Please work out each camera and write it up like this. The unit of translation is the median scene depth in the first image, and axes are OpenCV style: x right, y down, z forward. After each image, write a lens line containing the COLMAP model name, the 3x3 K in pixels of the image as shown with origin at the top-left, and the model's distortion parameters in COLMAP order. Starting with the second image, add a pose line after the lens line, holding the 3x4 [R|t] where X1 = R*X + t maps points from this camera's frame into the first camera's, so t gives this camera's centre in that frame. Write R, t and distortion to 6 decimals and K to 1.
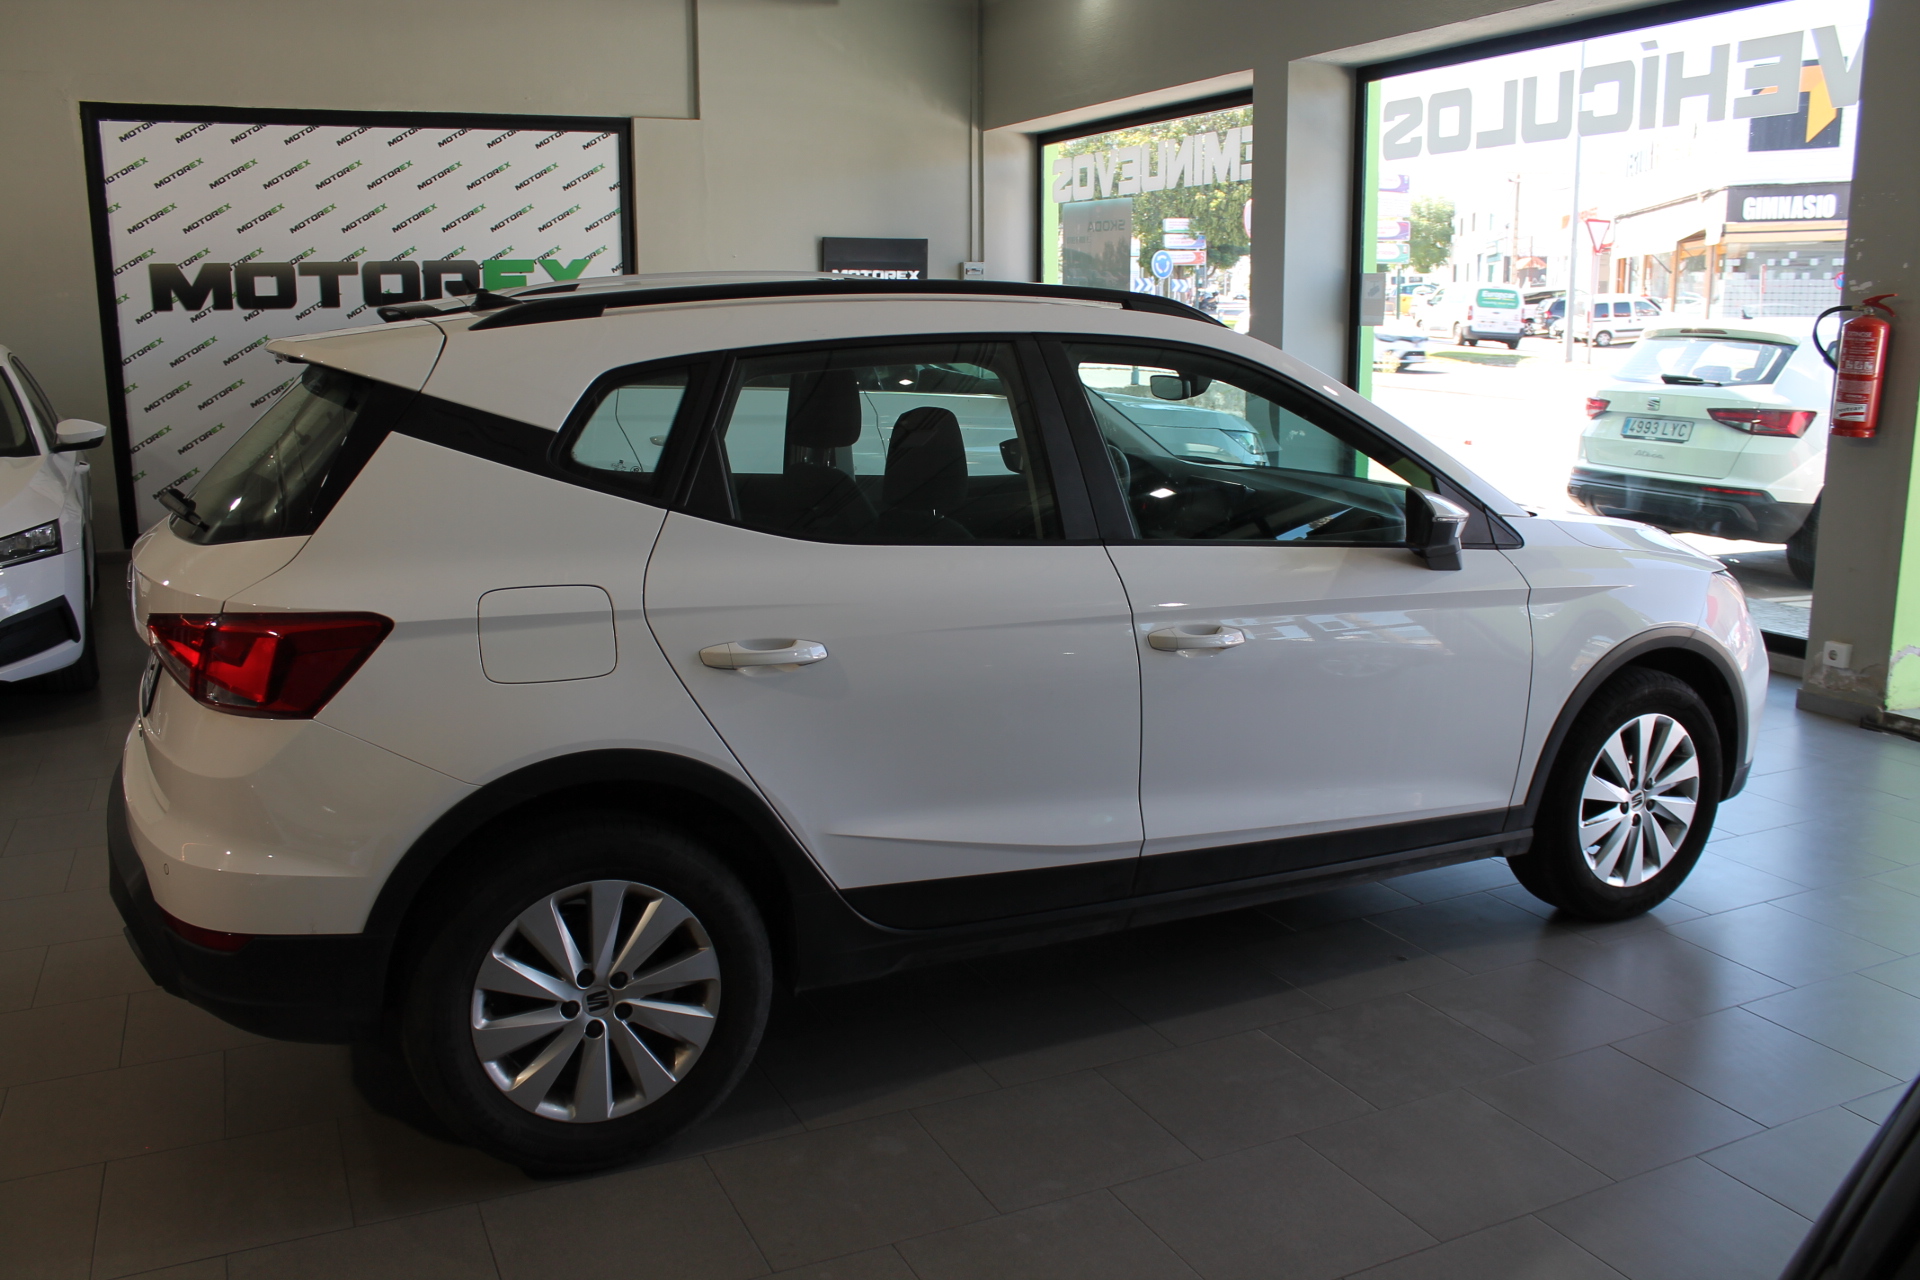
lens RADIAL K [[1575.2, 0, 961.3], [0, 1575.2, 649.4], [0, 0, 1]] dist [-0.163636, 0.140999]
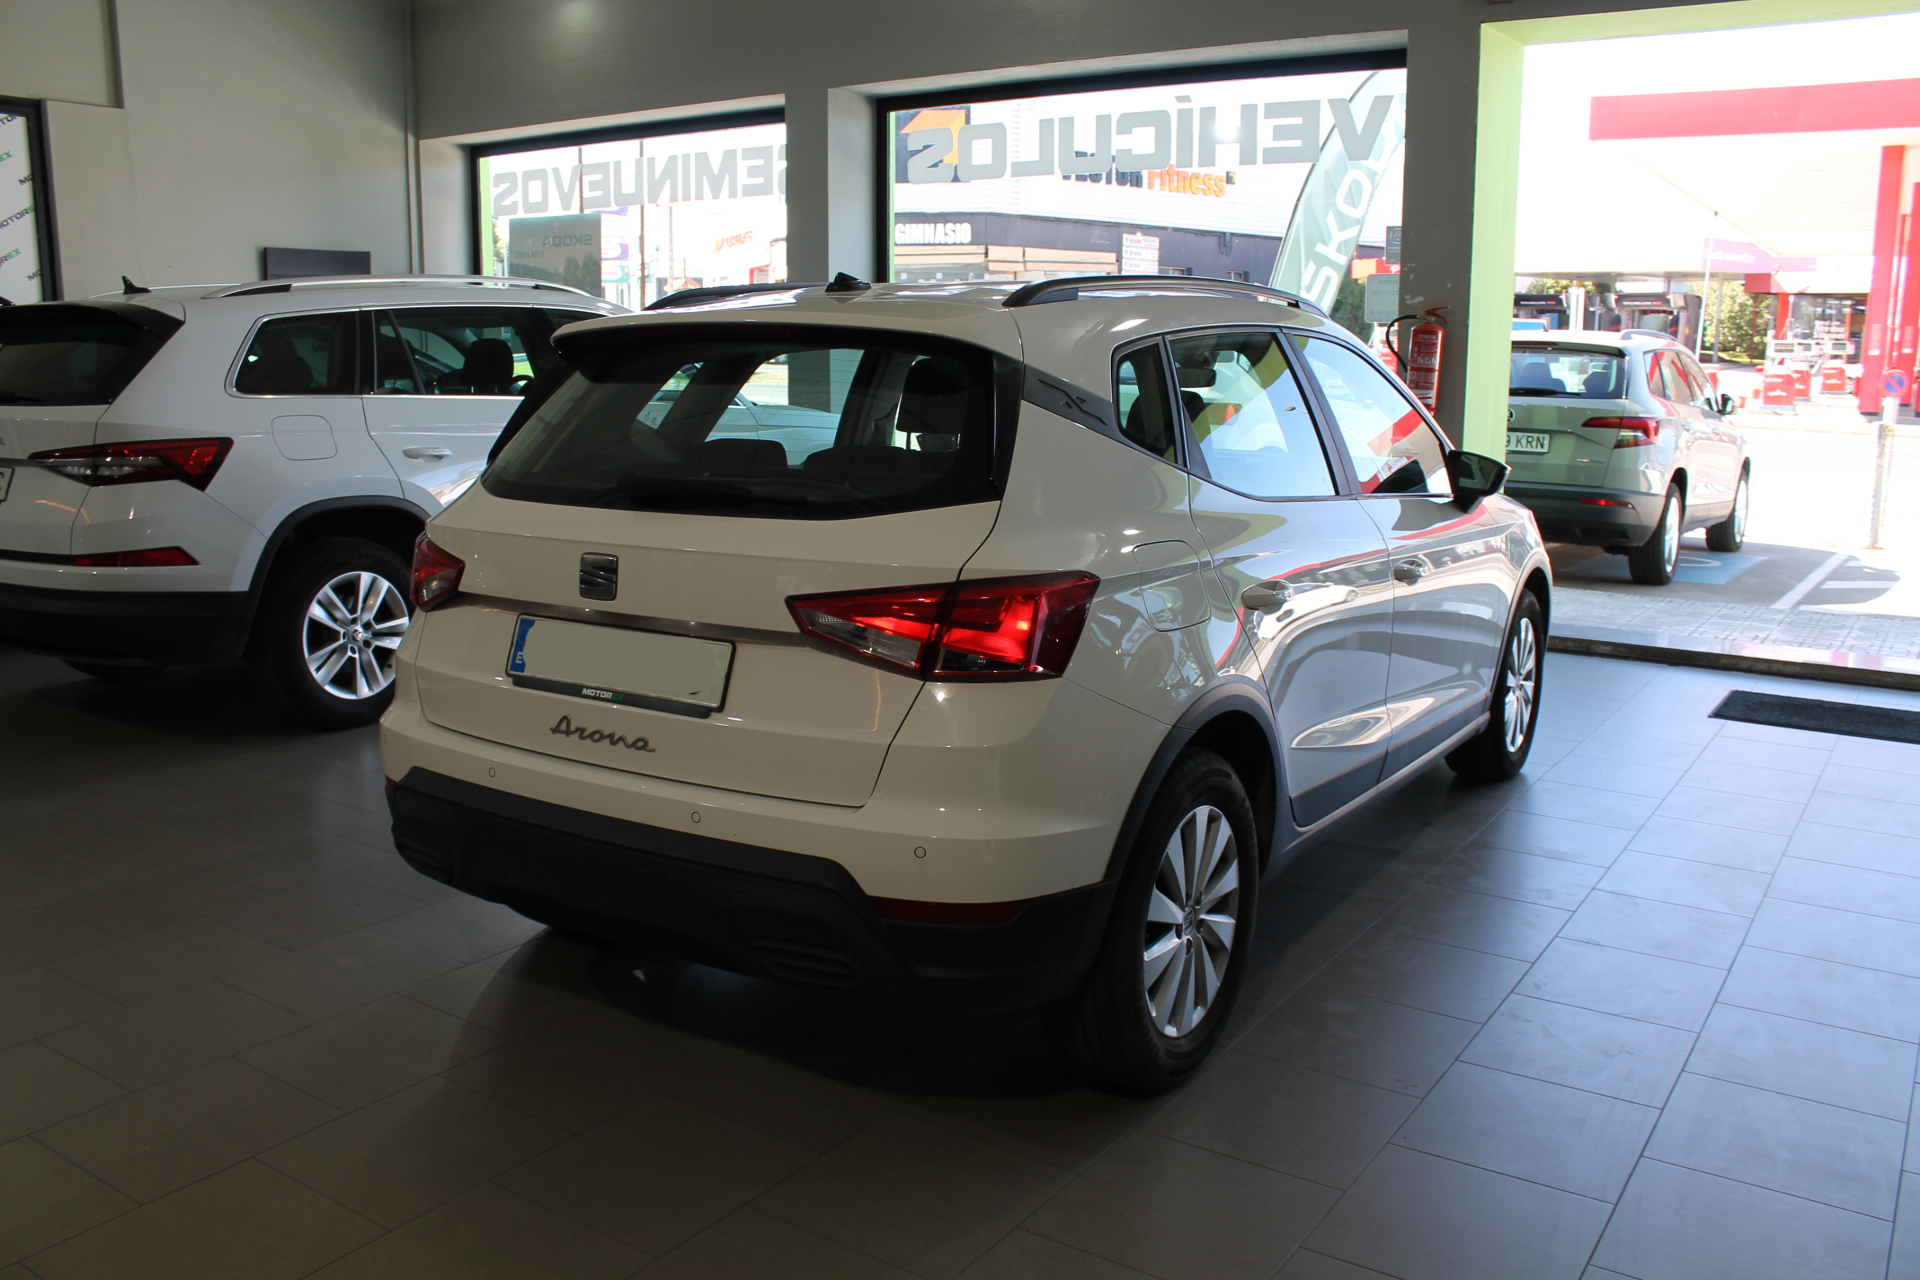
lens RADIAL K [[1587.5, 0, 969.4], [0, 1587.5, 637.5], [0, 0, 1]] dist [-0.178105, 0.153140]
pose [[0.858240, -0.088512, 0.505558, -0.271068], [0.100152, 0.994963, 0.004176, 0.002428], [-0.503382, 0.047048, 0.862782, 0.032265]]
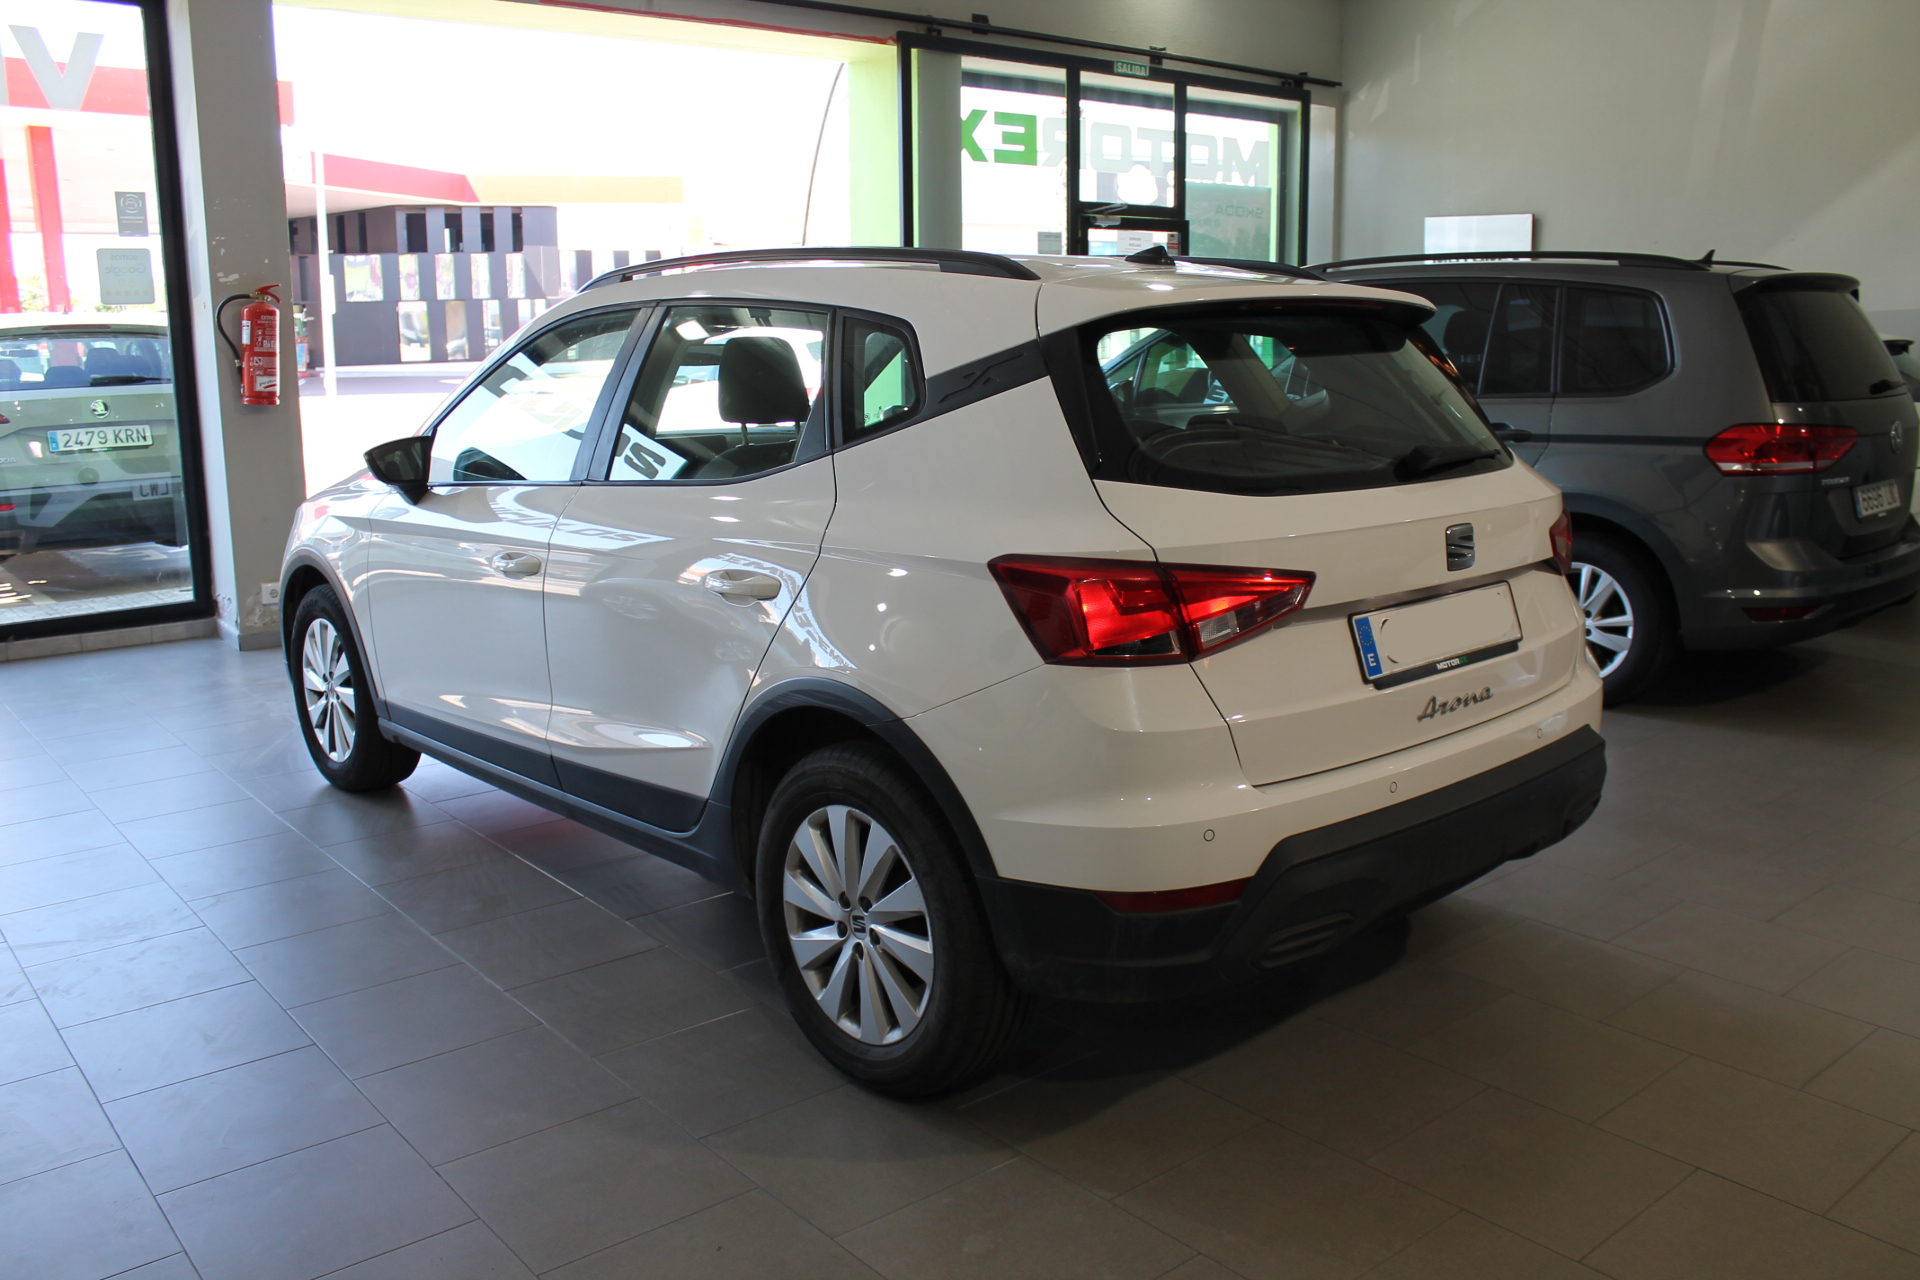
lens RADIAL K [[1575.2, 0, 961.3], [0, 1575.2, 649.4], [0, 0, 1]] dist [-0.163636, 0.140999]
pose [[-0.241630, -0.197762, 0.950003, -0.443803], [0.209306, 0.945345, 0.250029, -0.090648], [-0.947526, 0.259255, -0.187031, 0.474330]]
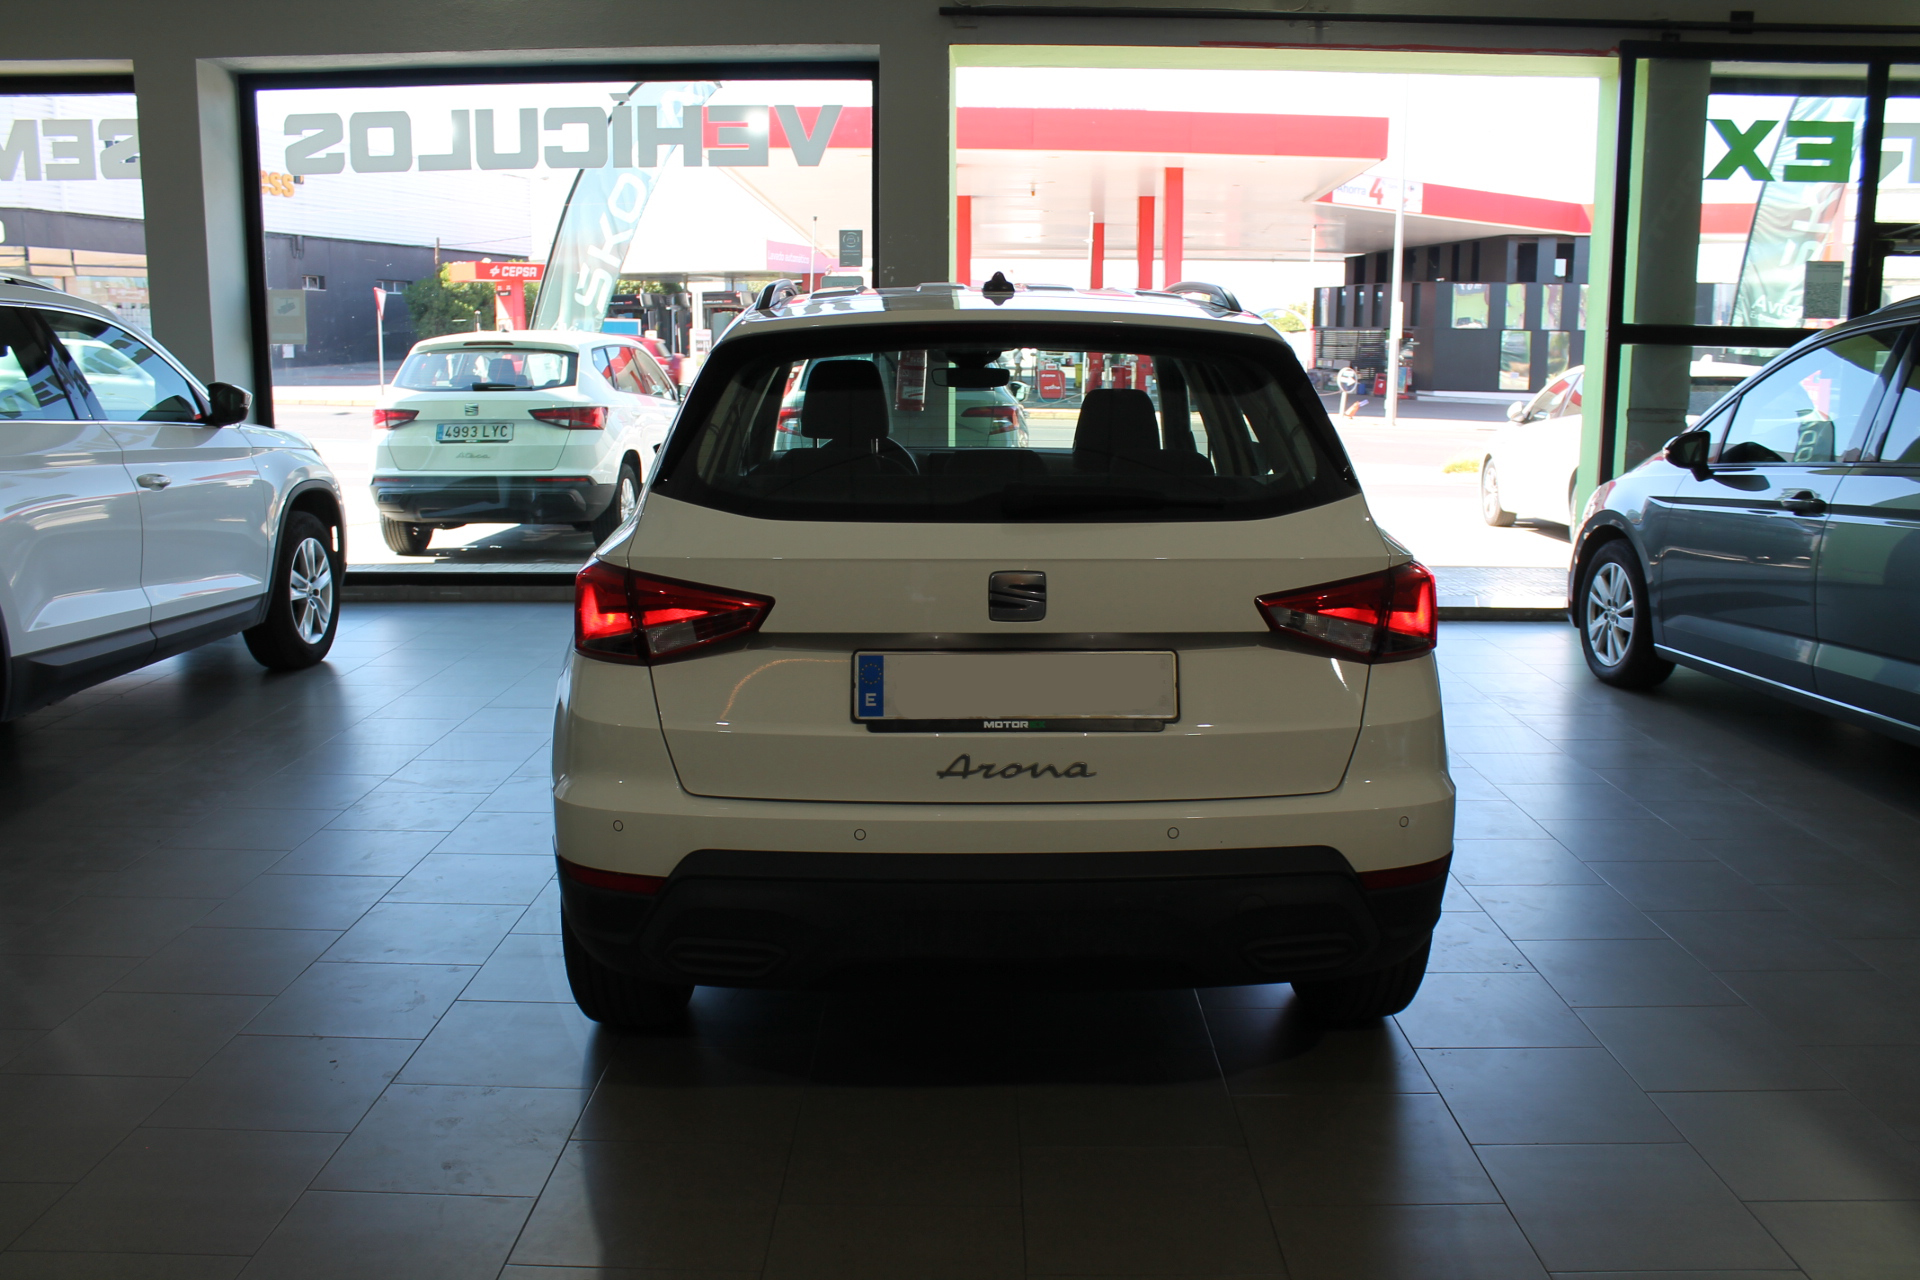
lens RADIAL K [[1575.2, 0, 961.3], [0, 1575.2, 649.4], [0, 0, 1]] dist [-0.163636, 0.140999]
pose [[0.439872, -0.165721, 0.882638, -0.426210], [0.181849, 0.978903, 0.093169, -0.032935], [-0.879456, 0.119524, 0.460728, 0.206886]]
